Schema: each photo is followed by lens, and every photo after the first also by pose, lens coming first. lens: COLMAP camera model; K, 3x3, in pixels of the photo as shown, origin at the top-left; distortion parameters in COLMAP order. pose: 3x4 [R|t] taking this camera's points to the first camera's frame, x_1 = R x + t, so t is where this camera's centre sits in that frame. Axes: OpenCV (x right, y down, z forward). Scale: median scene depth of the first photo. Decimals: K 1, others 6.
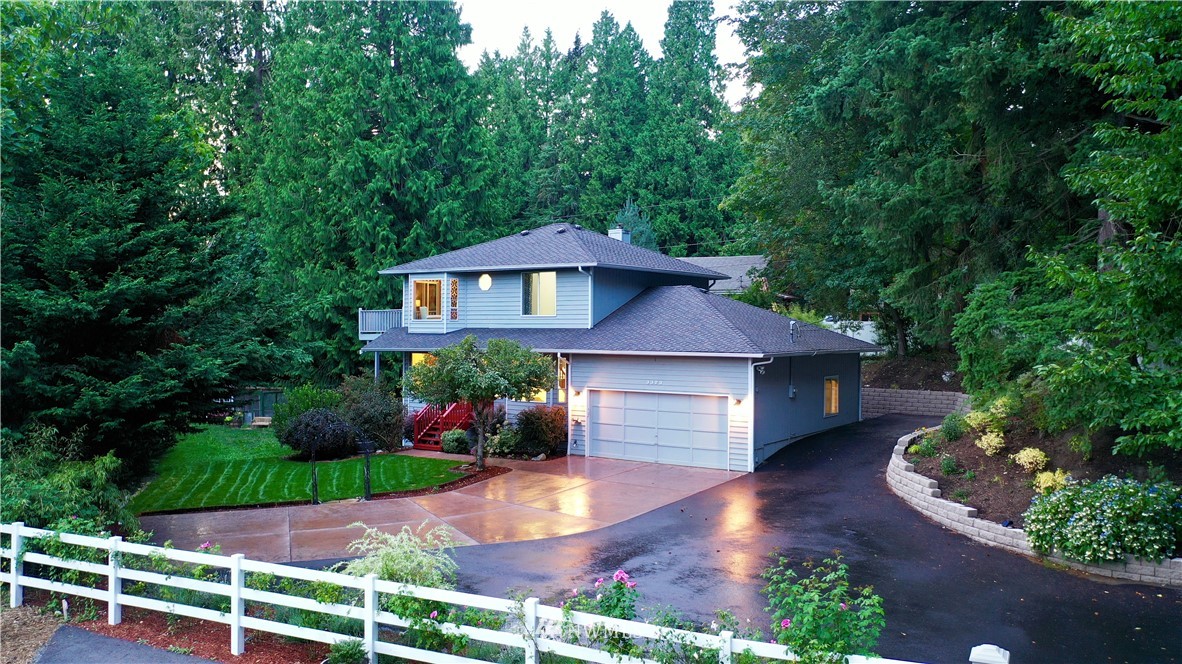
lens RADIAL K [[969.3, 0, 592.1], [0, 969.3, 334.1], [0, 0, 1]] dist [-0.000774, -0.002329]
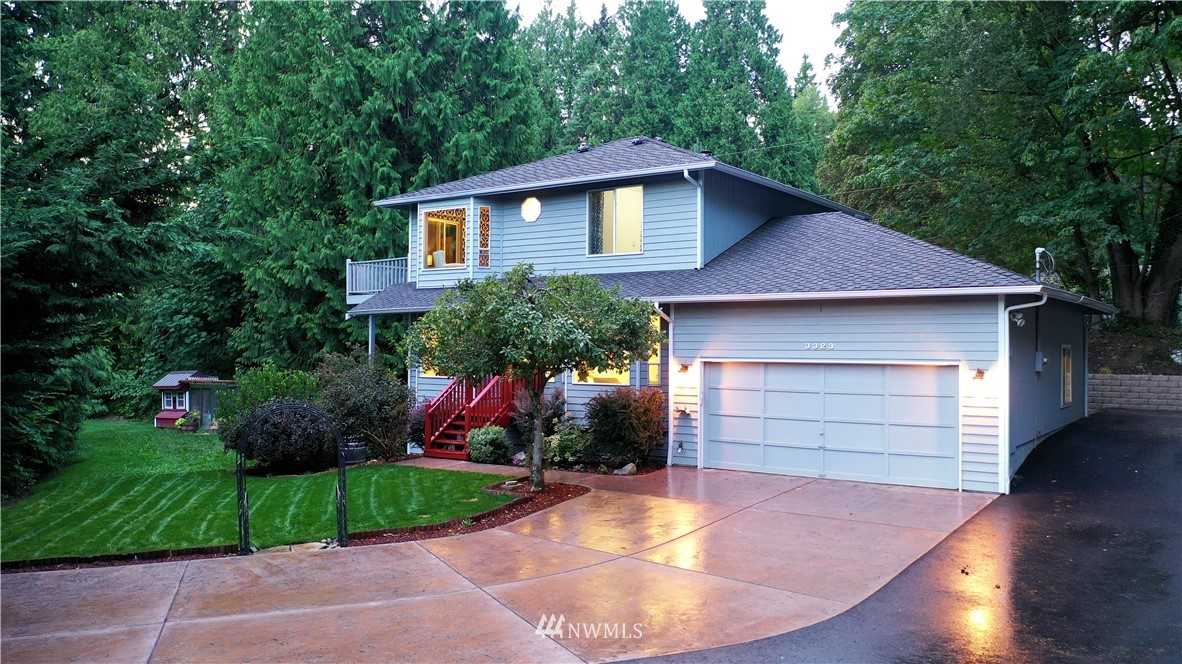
lens RADIAL K [[969.3, 0, 590.3], [0, 969.3, 329.9], [0, 0, 1]] dist [-0.000774, -0.002329]
pose [[0.999967, -0.000499, -0.008056, -0.064596], [0.000315, 0.999738, -0.022867, 0.046064], [0.008066, 0.022864, 0.999706, 0.333348]]
